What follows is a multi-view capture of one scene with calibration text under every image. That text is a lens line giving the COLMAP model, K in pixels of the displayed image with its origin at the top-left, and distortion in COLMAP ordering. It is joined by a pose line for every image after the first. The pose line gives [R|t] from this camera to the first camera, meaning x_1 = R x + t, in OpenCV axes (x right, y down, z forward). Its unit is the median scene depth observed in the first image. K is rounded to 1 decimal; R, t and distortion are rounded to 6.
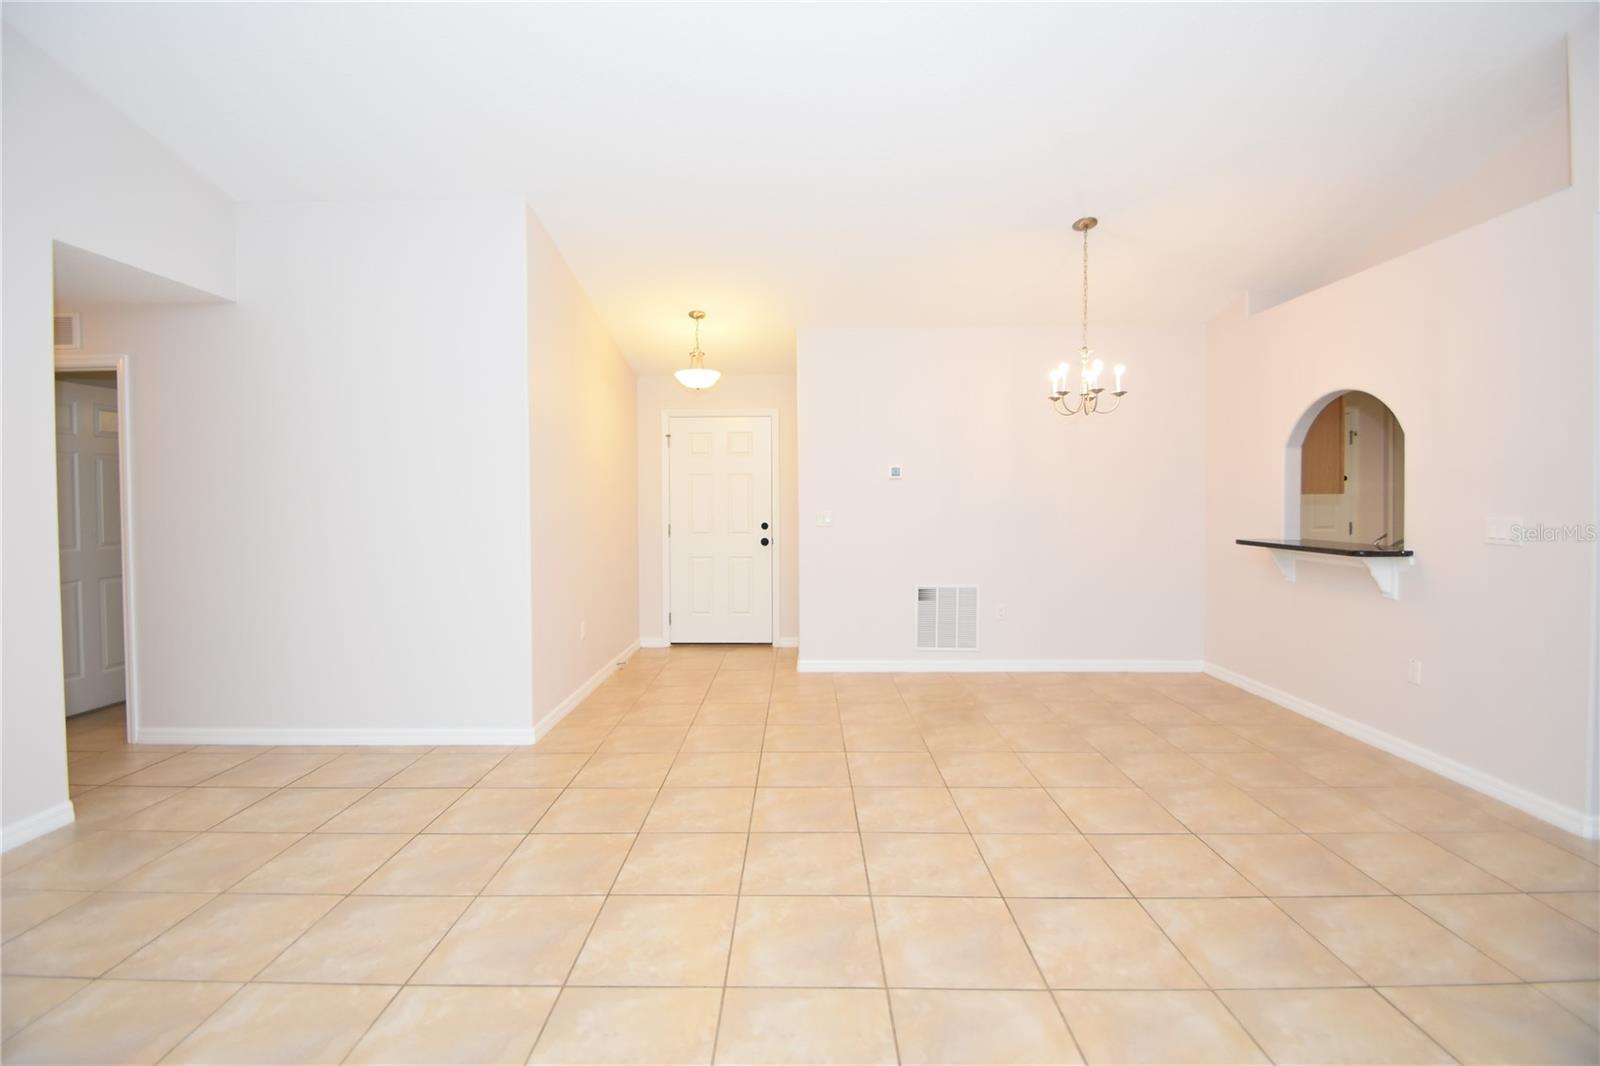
lens RADIAL K [[697.8, 0, 794.1], [0, 697.8, 511.5], [0, 0, 1]] dist [0.012976, -0.014718]
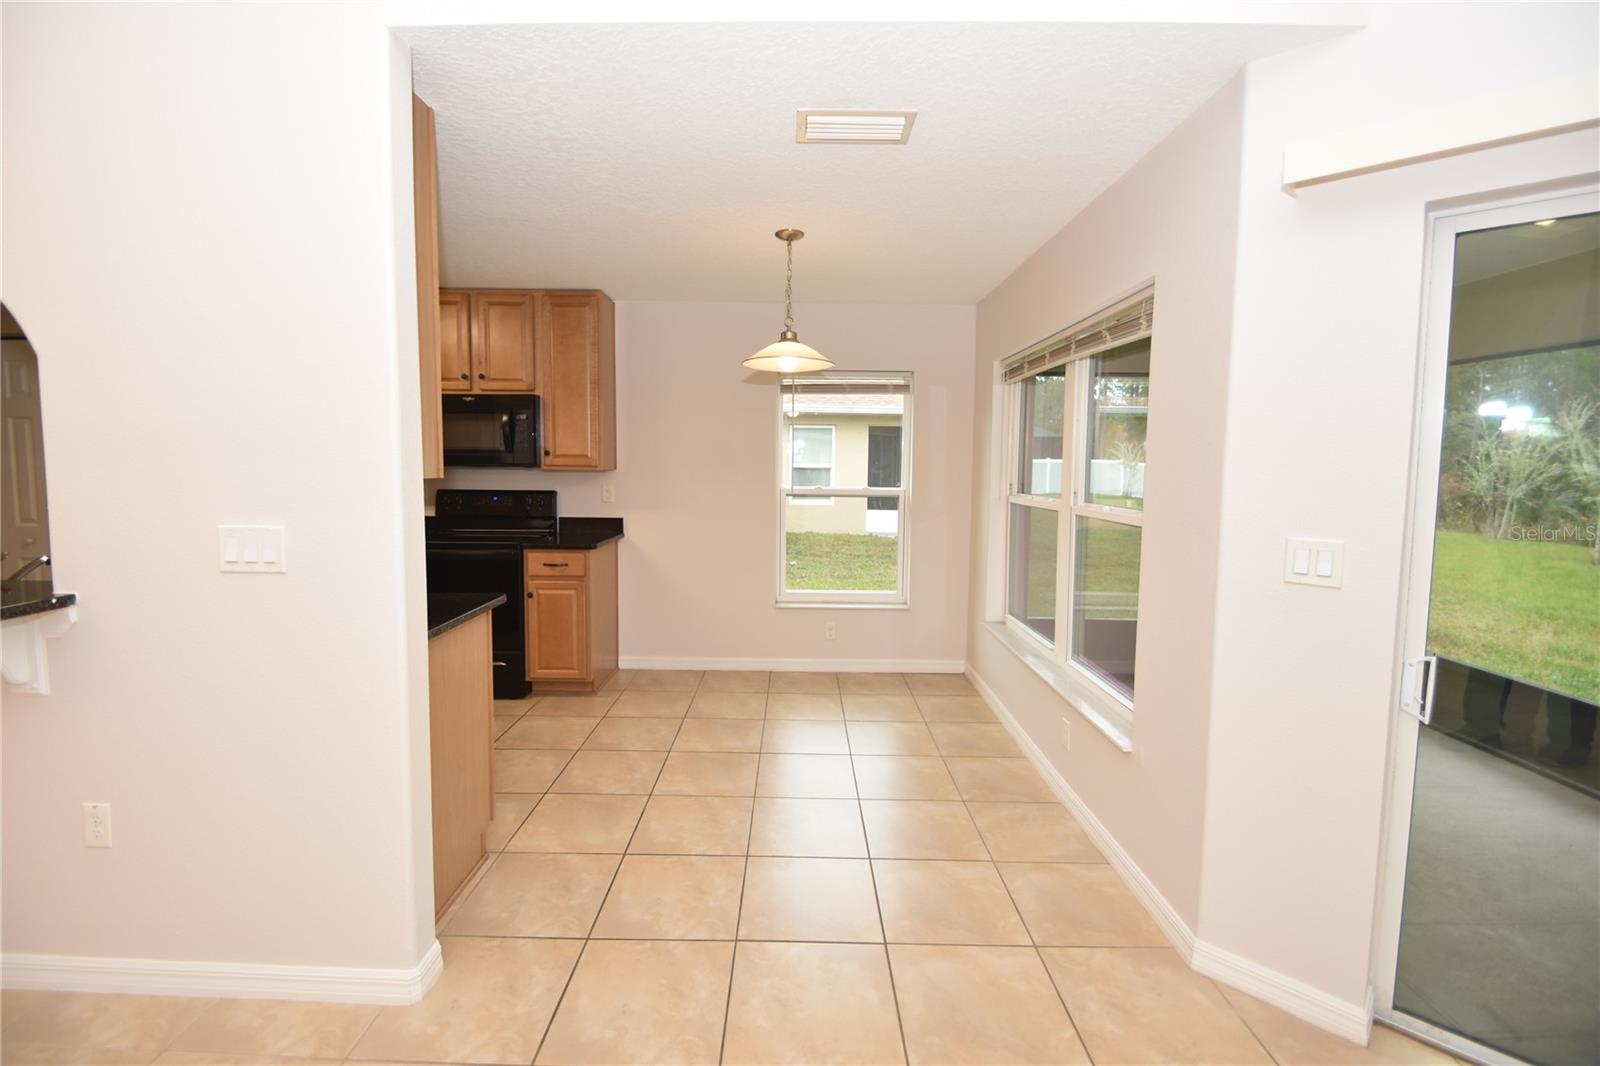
lens RADIAL K [[697.8, 0, 794.1], [0, 697.8, 511.5], [0, 0, 1]] dist [0.012976, -0.014718]
pose [[-0.009879, -0.066869, 0.997713, 0.305639], [0.010124, 0.997704, 0.066969, -0.023557], [-0.999900, 0.010762, -0.009179, 0.384150]]
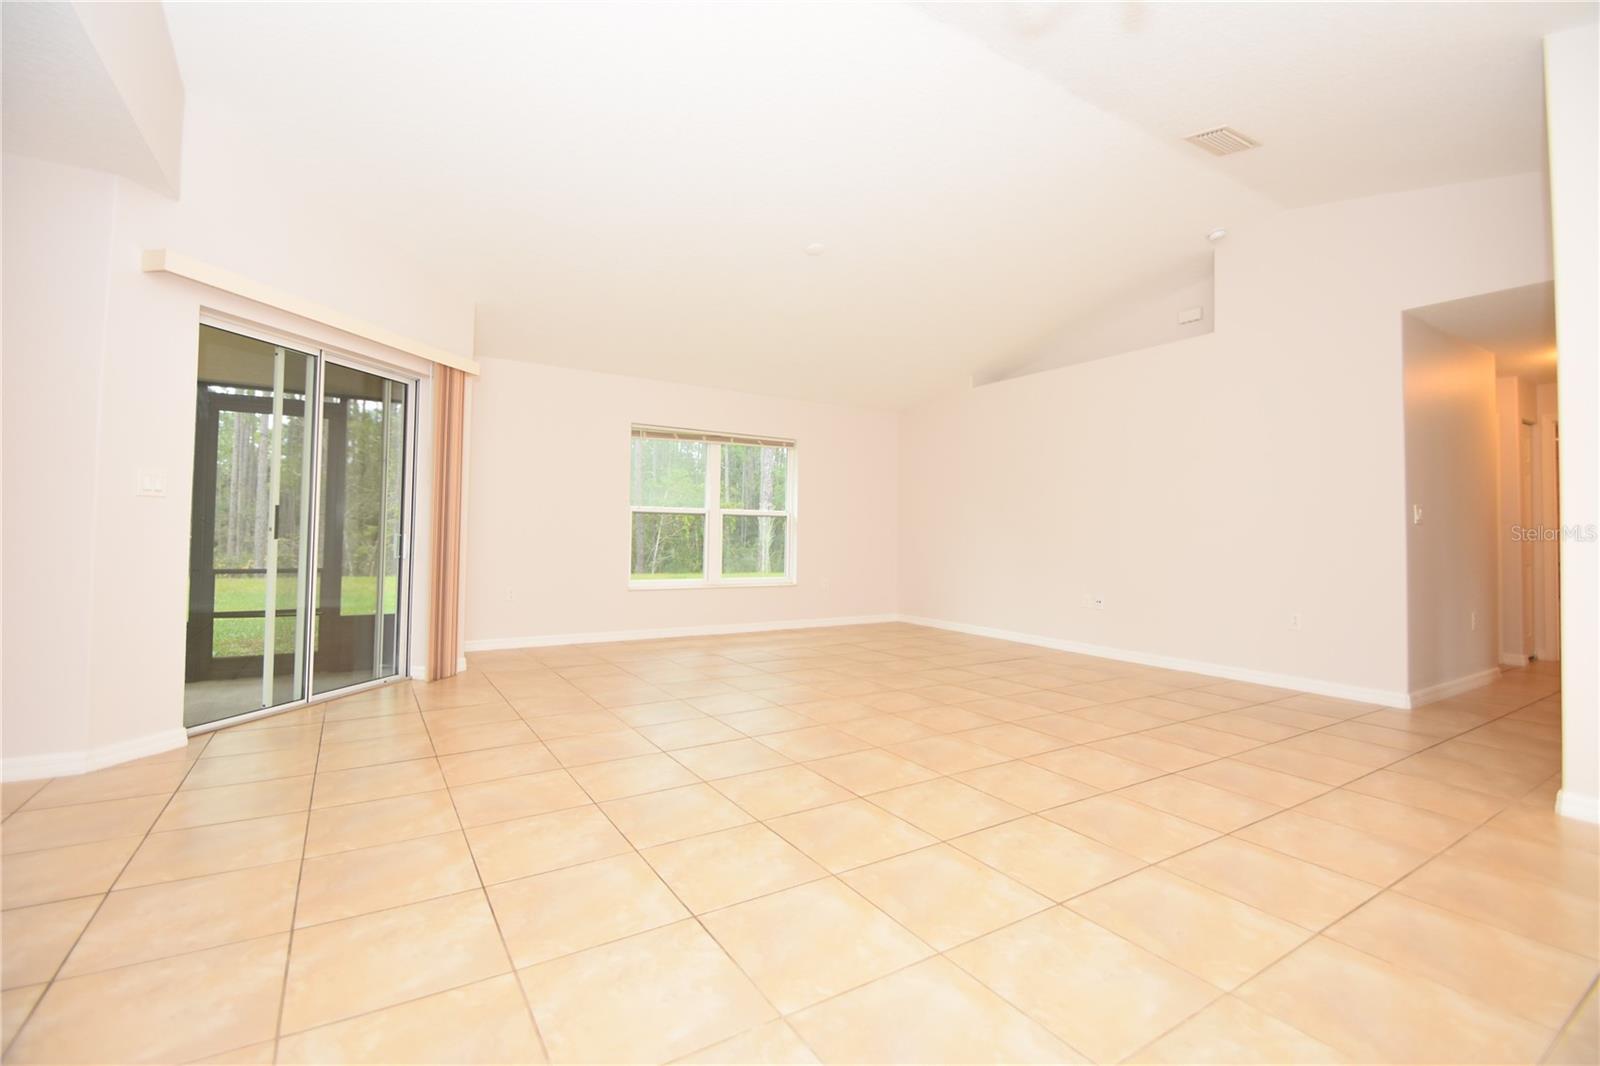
lens RADIAL K [[697.8, 0, 794.1], [0, 697.8, 511.5], [0, 0, 1]] dist [0.012976, -0.014718]
pose [[-0.840271, -0.021859, -0.541725, 0.536515], [-0.020148, 0.999756, -0.009089, 0.054471], [0.541792, 0.003278, -0.840506, 1.001474]]
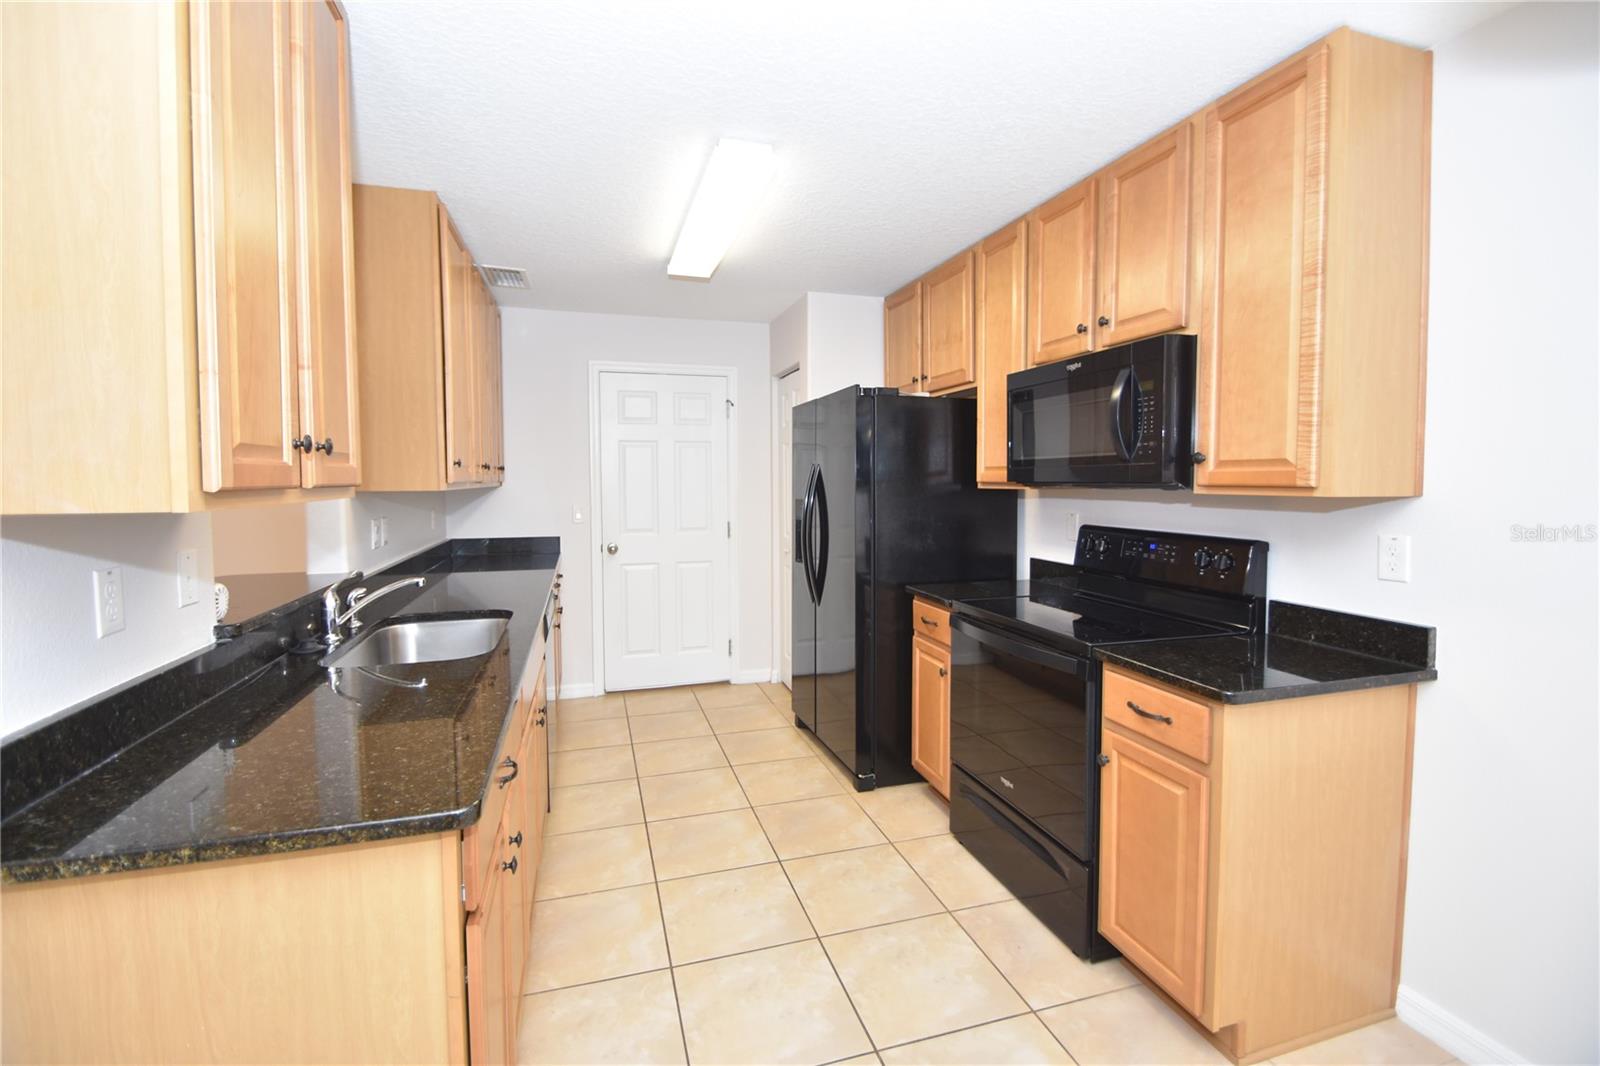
lens RADIAL K [[697.8, 0, 794.1], [0, 697.8, 511.5], [0, 0, 1]] dist [0.012976, -0.014718]
pose [[0.953124, -0.008617, 0.302456, 0.898605], [0.000849, 0.999667, 0.025805, -0.021014], [-0.302578, -0.024339, 0.952814, 0.372657]]
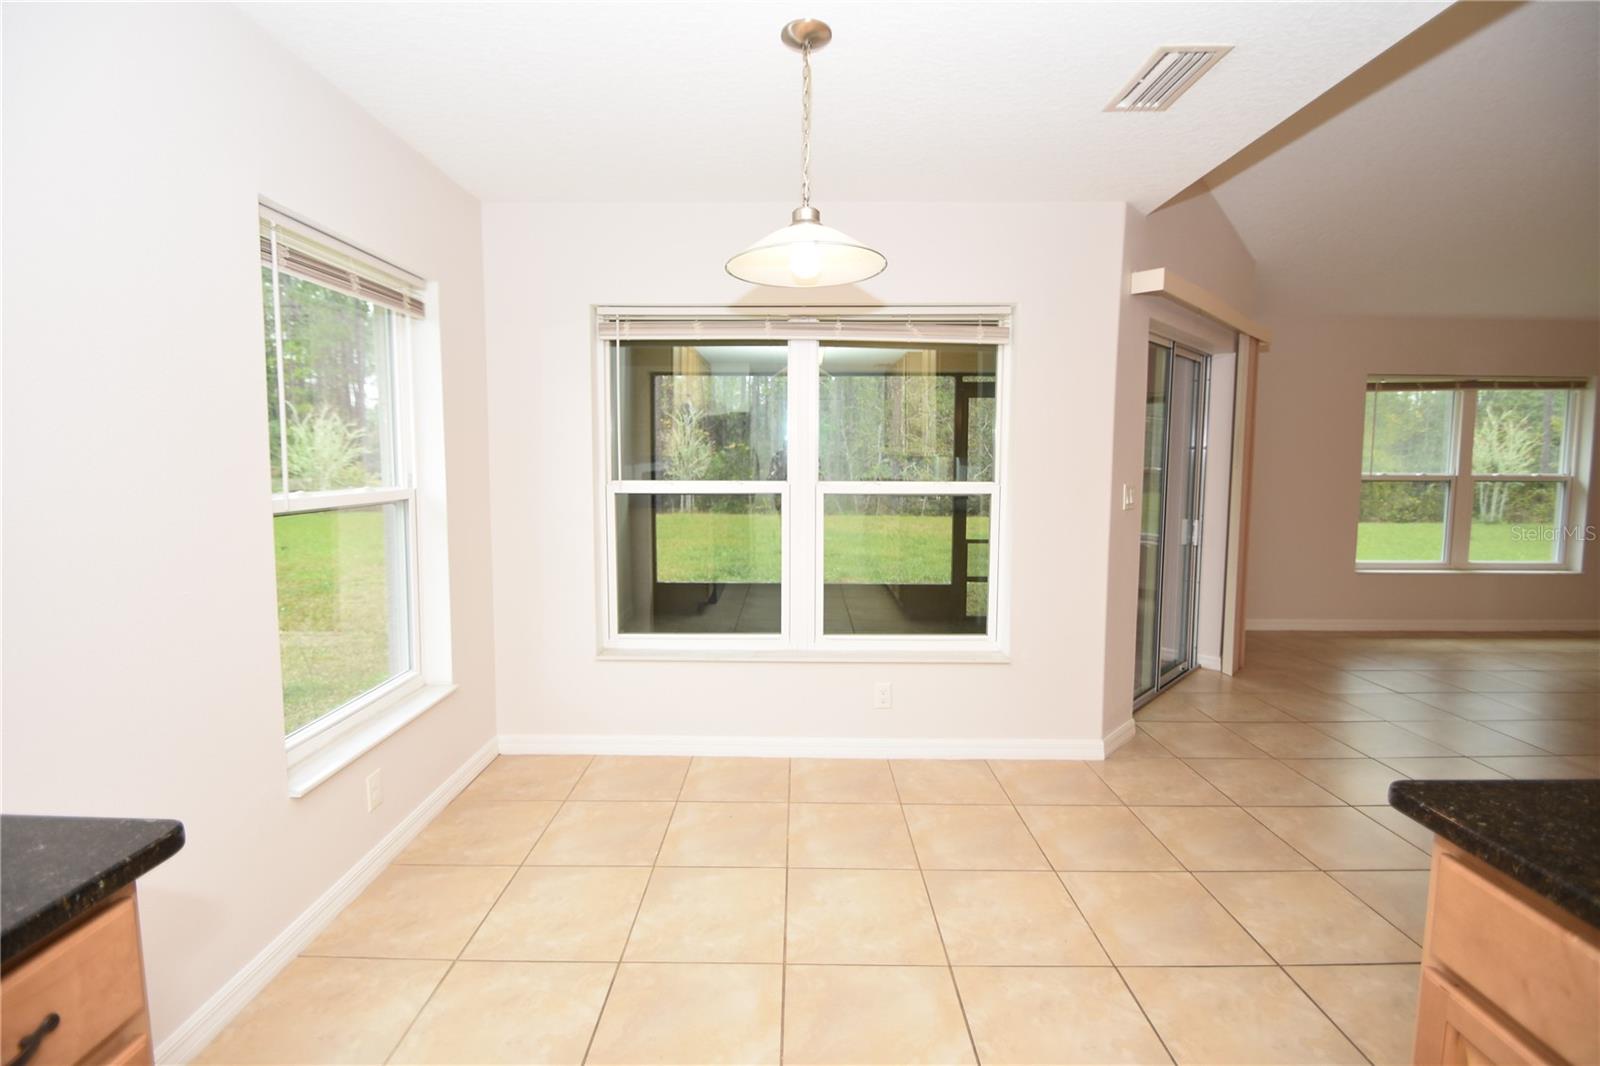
lens RADIAL K [[697.8, 0, 794.1], [0, 697.8, 511.5], [0, 0, 1]] dist [0.012976, -0.014718]
pose [[-0.999971, 0.001010, -0.007539, 1.047421], [0.000266, 0.995184, 0.098026, -0.022514], [0.007601, 0.098021, -0.995155, 0.811076]]
